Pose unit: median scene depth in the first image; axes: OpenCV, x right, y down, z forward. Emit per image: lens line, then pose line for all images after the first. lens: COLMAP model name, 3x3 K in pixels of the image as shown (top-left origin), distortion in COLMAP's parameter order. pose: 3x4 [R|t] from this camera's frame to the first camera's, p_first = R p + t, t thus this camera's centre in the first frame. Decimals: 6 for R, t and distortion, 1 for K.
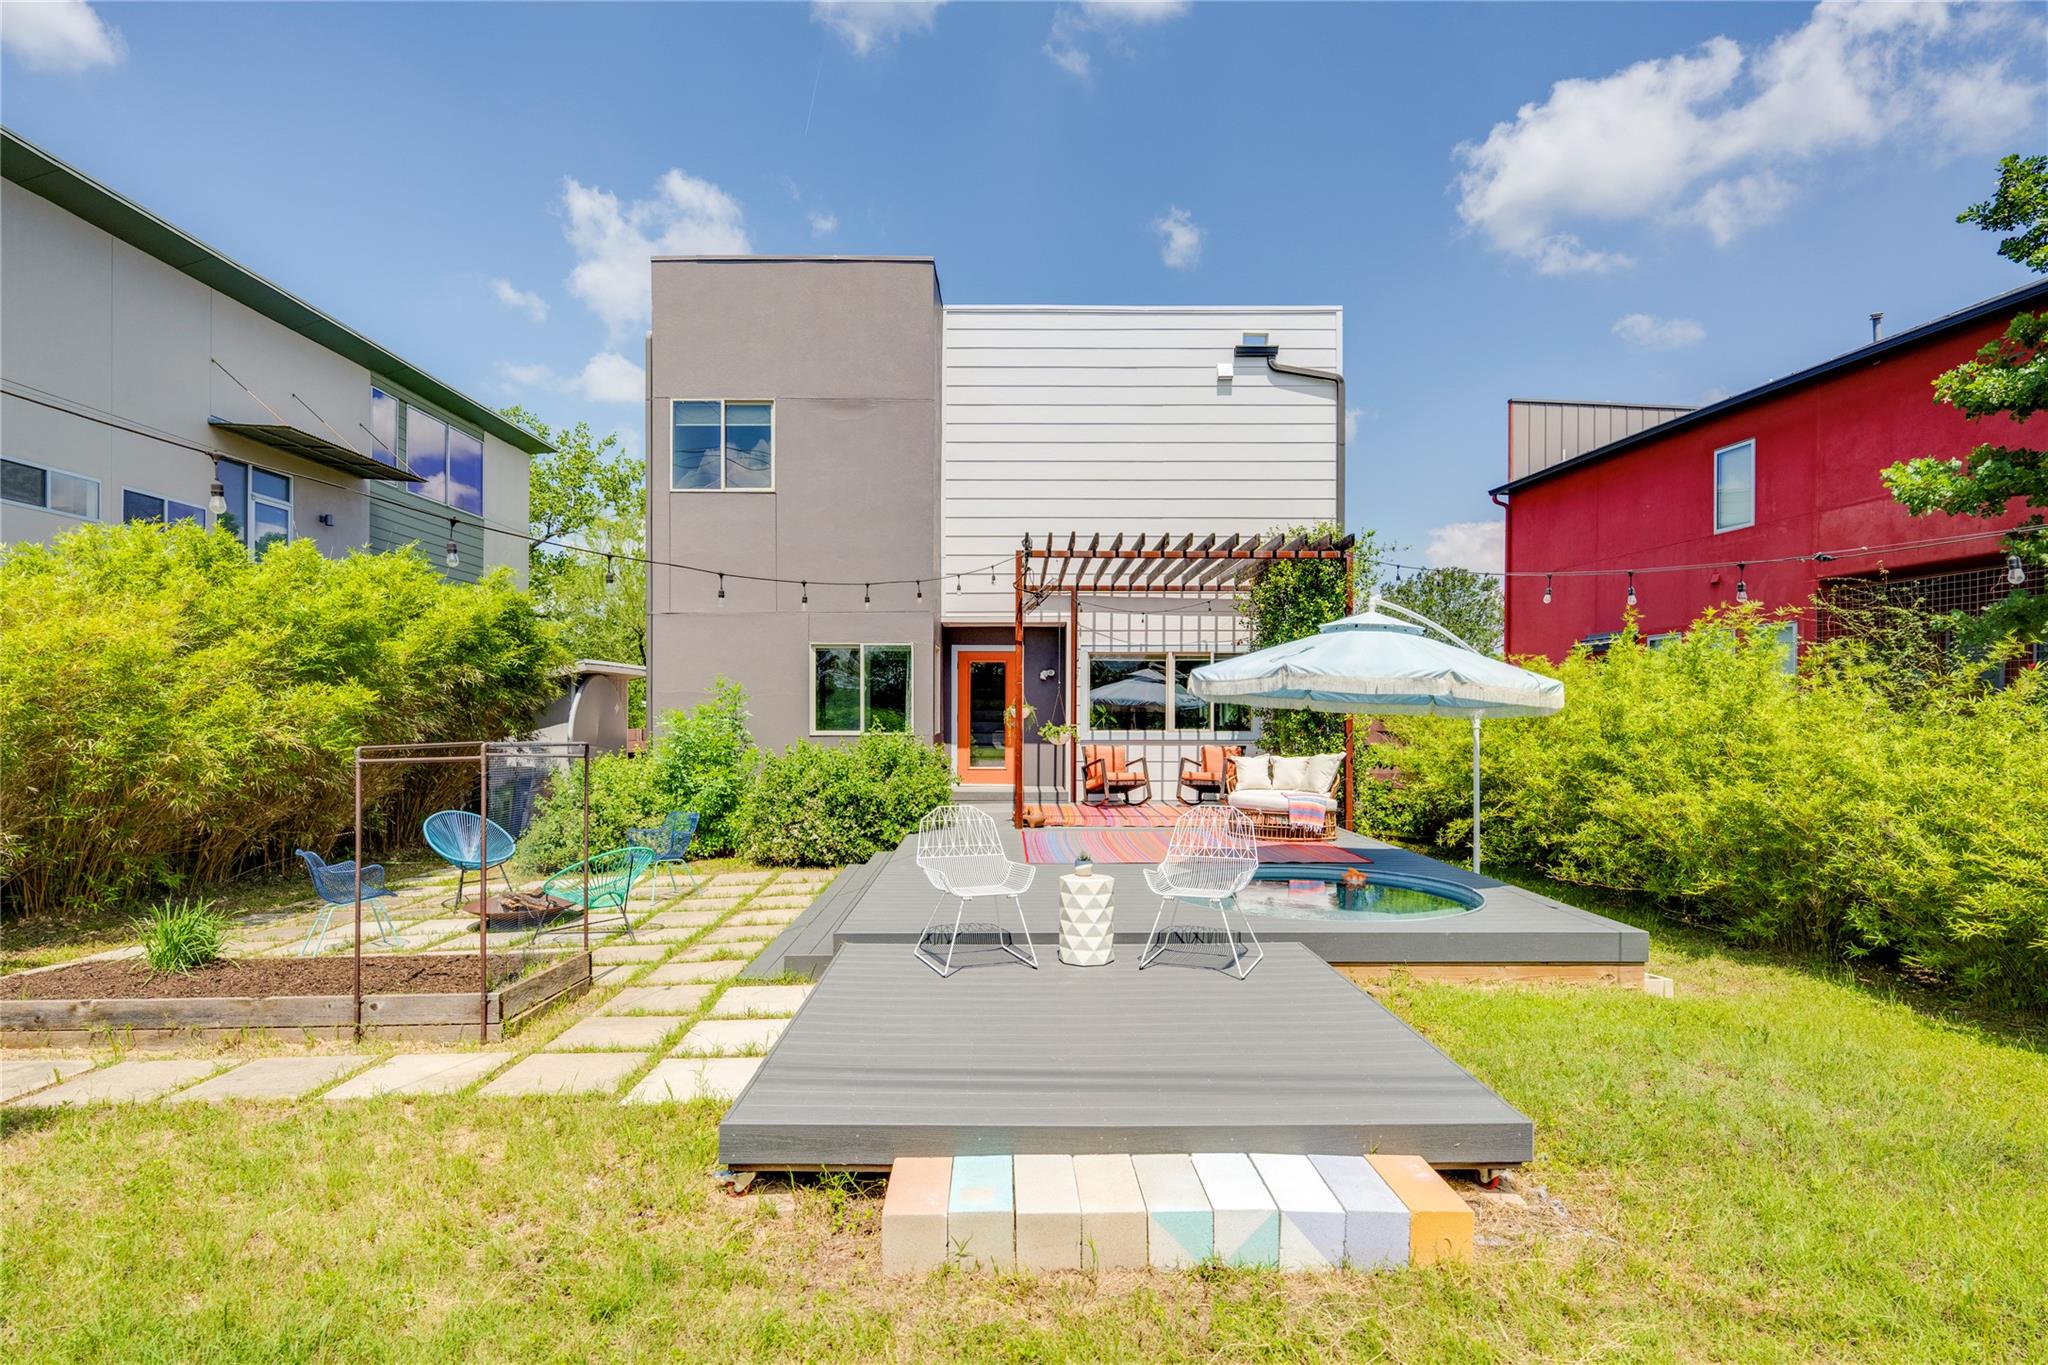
lens RADIAL K [[1030.8, 0, 1022.7], [0, 1030.8, 716.5], [0, 0, 1]] dist [0.003348, 0.000578]
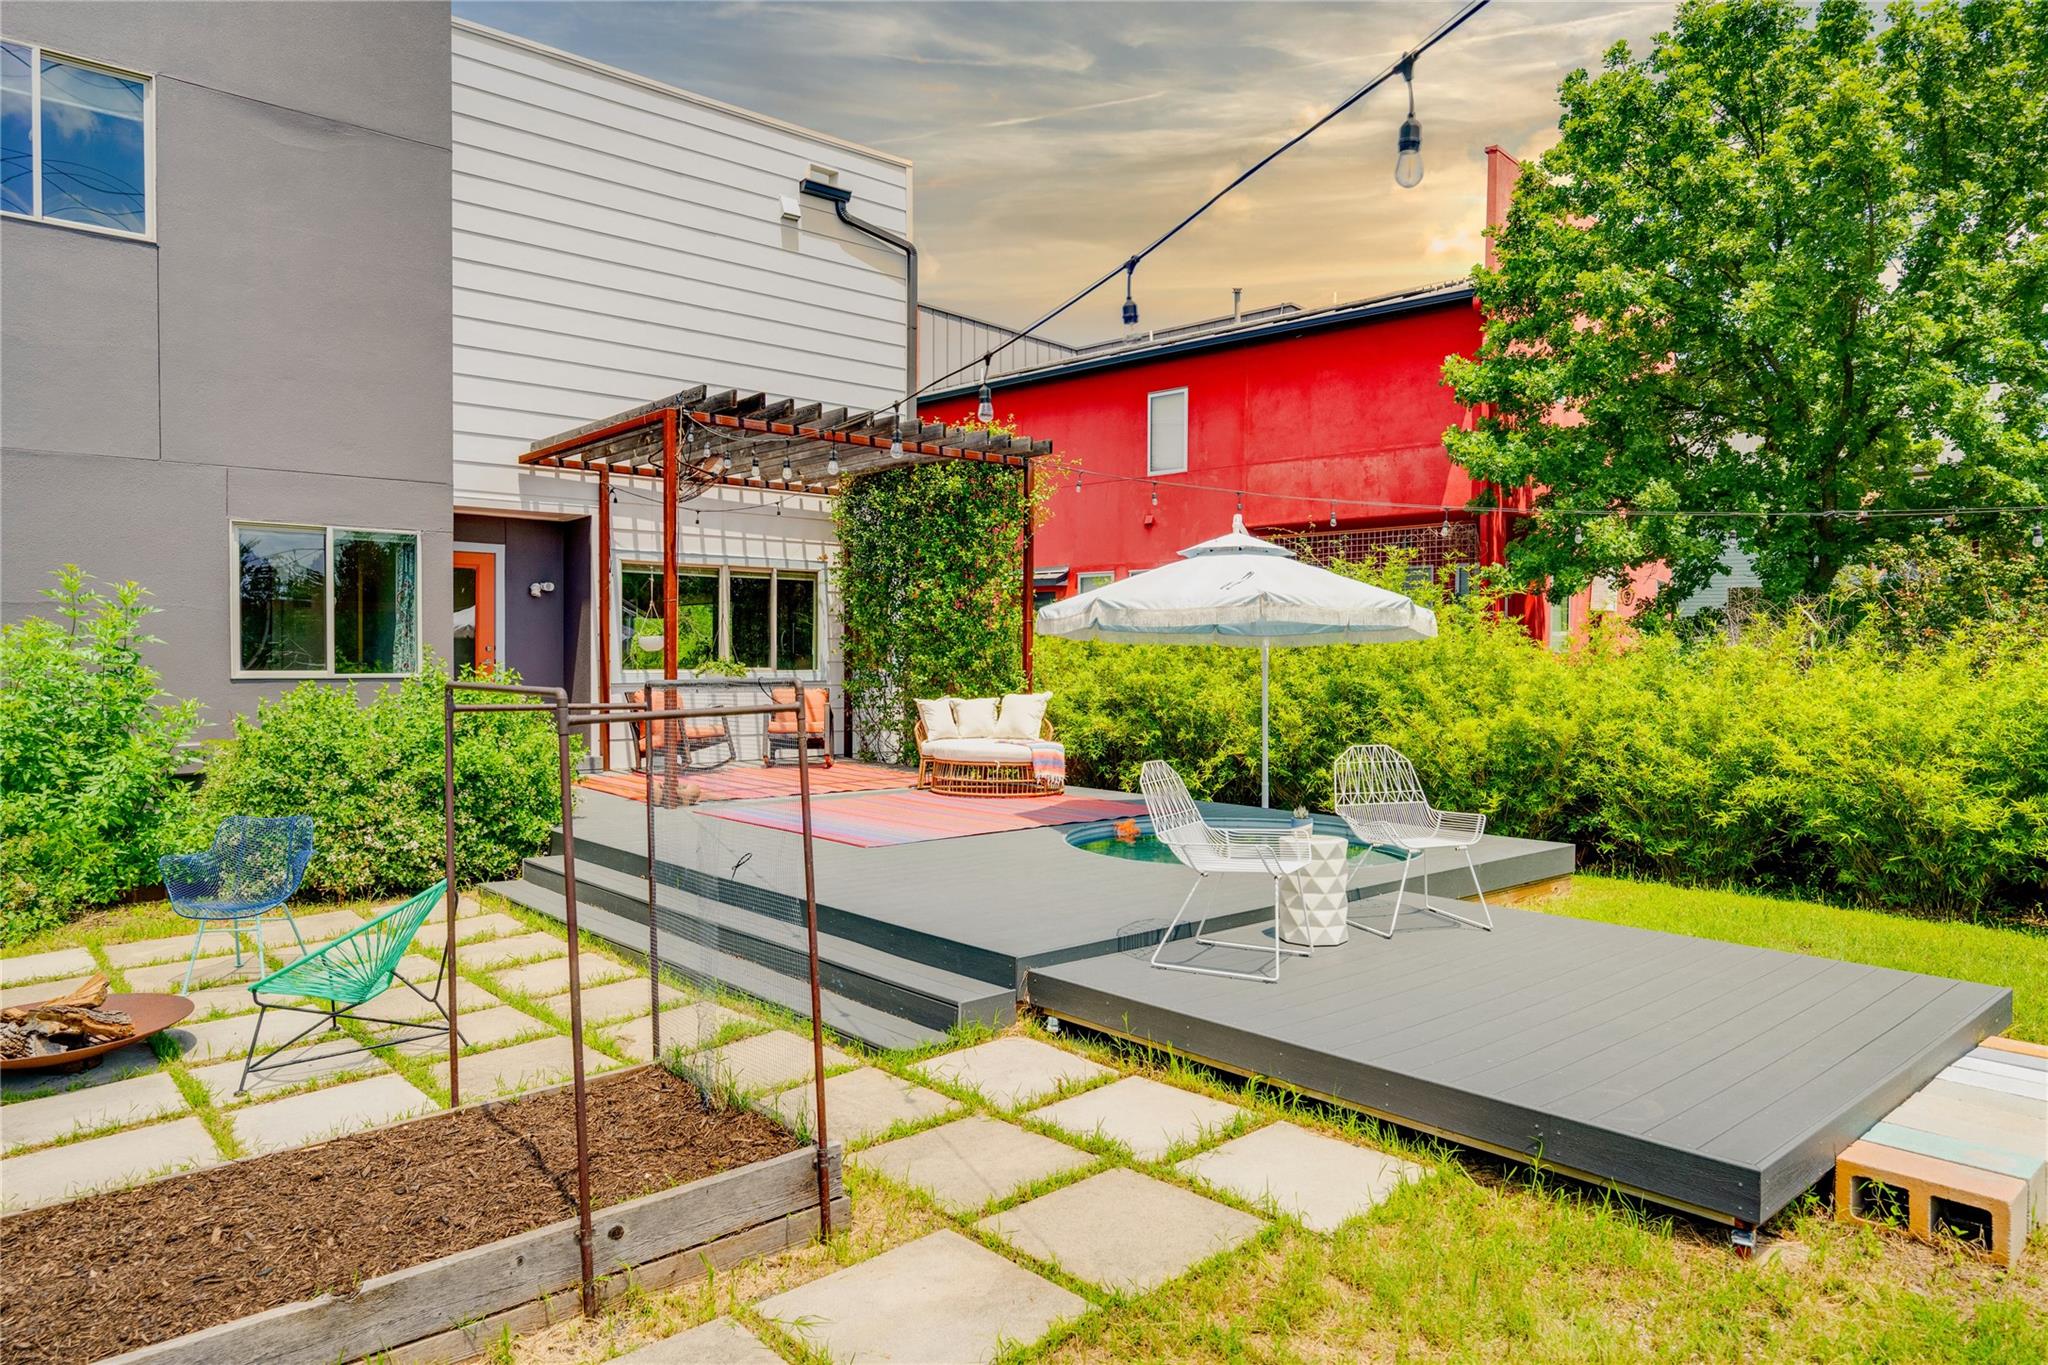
lens RADIAL K [[1270.0, 0, 1024.0], [0, 1270.0, 682.5], [0, 0, 1]] dist [0.004456, -0.000572]
pose [[0.763336, -0.010234, 0.645921, -0.338202], [-0.001500, 0.999844, 0.017614, 0.007236], [-0.646000, -0.014414, 0.763201, 0.172412]]
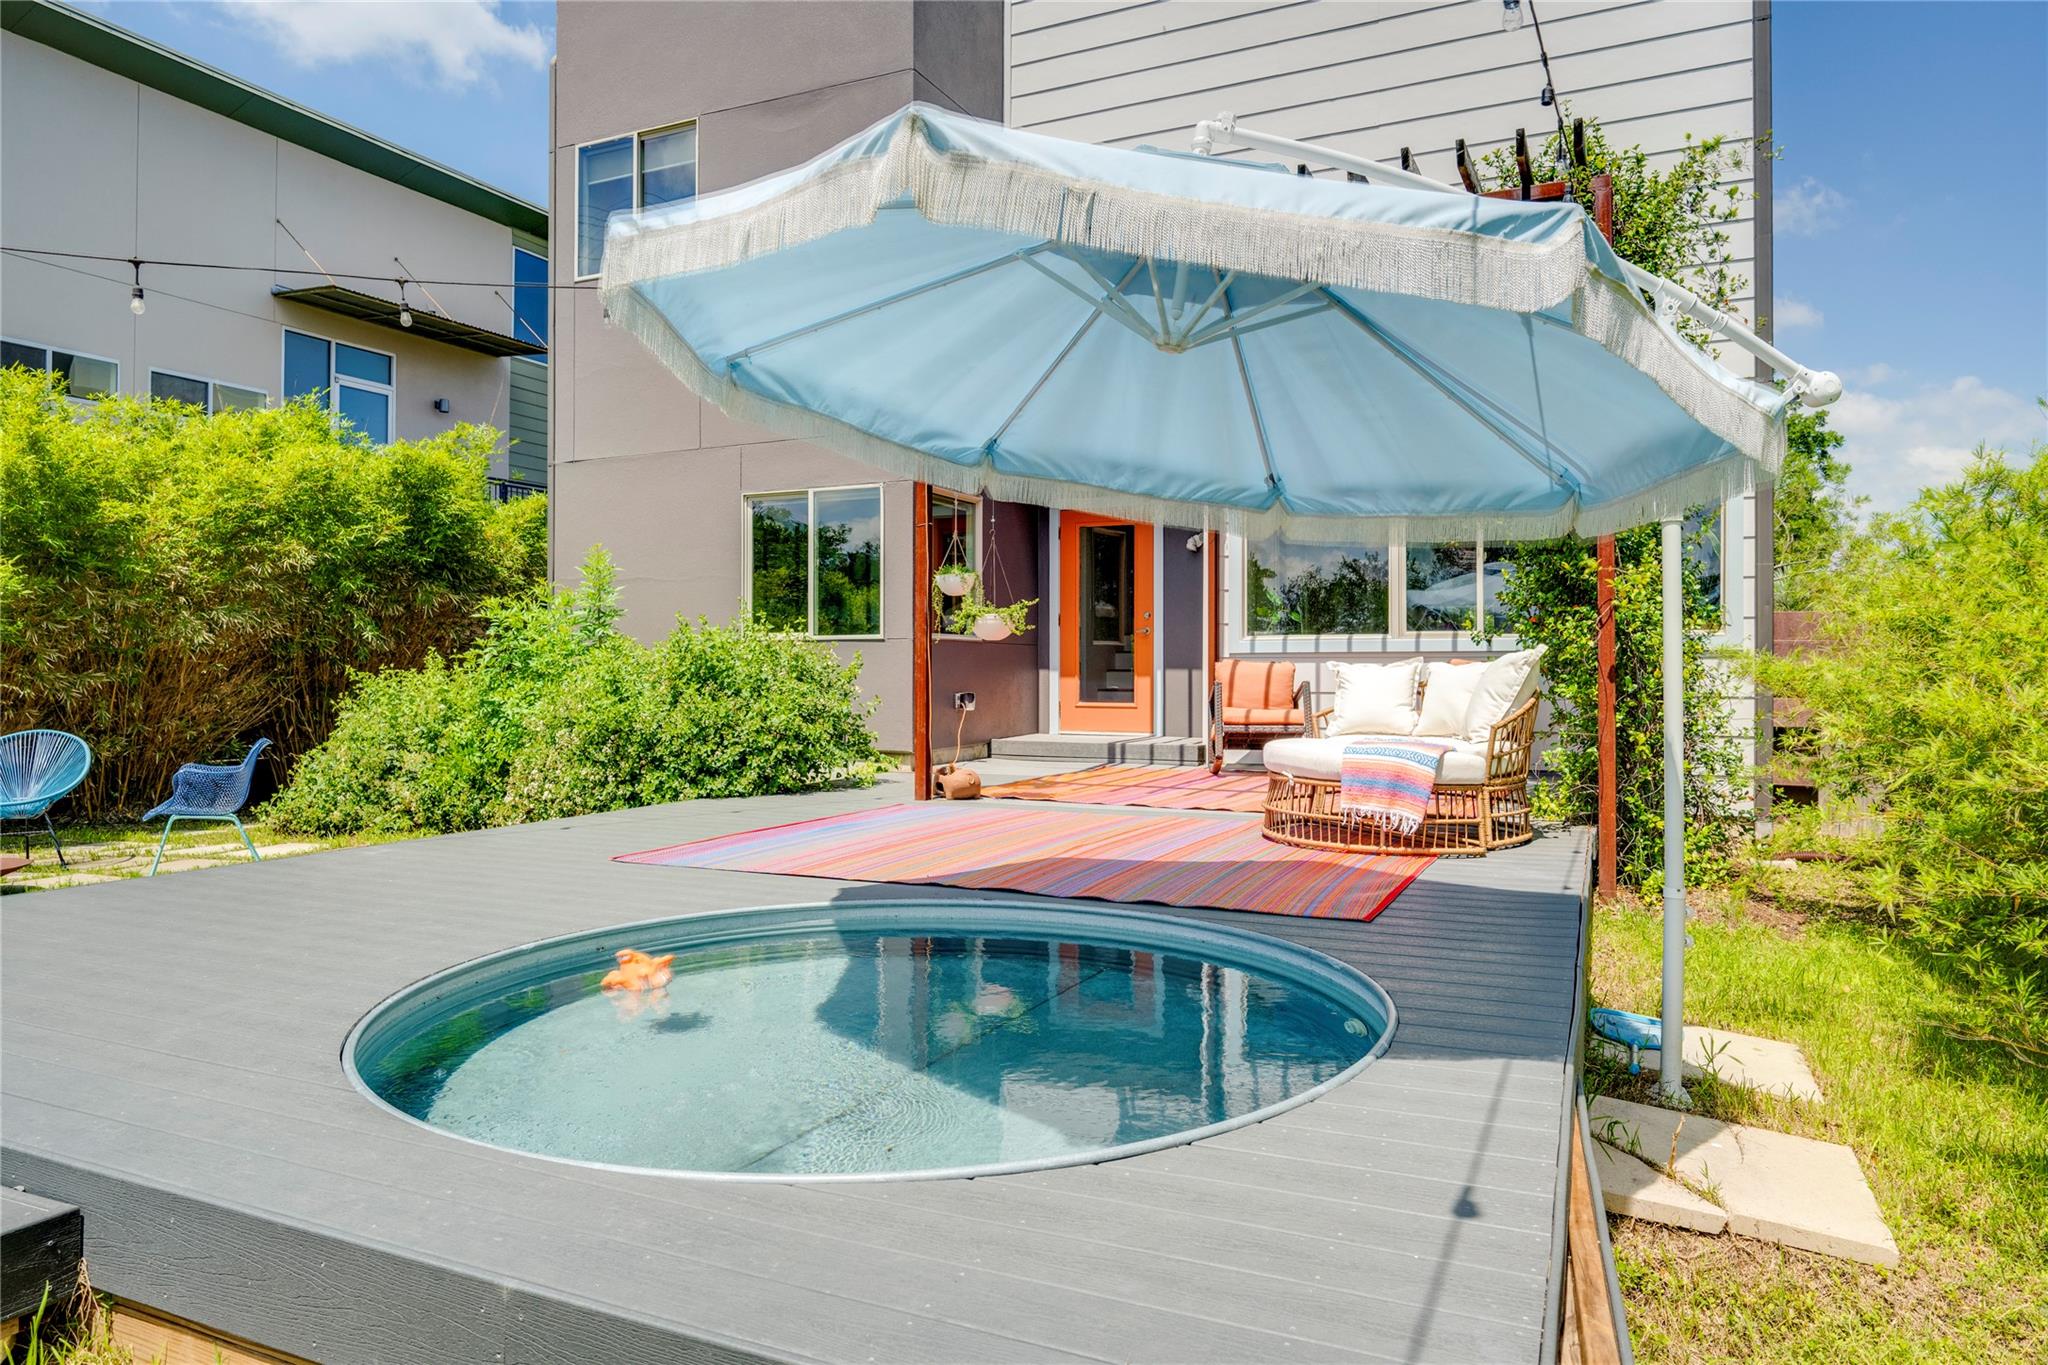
lens RADIAL K [[1270.0, 0, 1024.0], [0, 1270.0, 682.5], [0, 0, 1]] dist [0.004456, -0.000572]
pose [[0.897065, 0.003975, -0.441882, 0.299152], [-0.002052, 0.999986, 0.004831, 0.041182], [0.441895, -0.003427, 0.897060, 0.394370]]
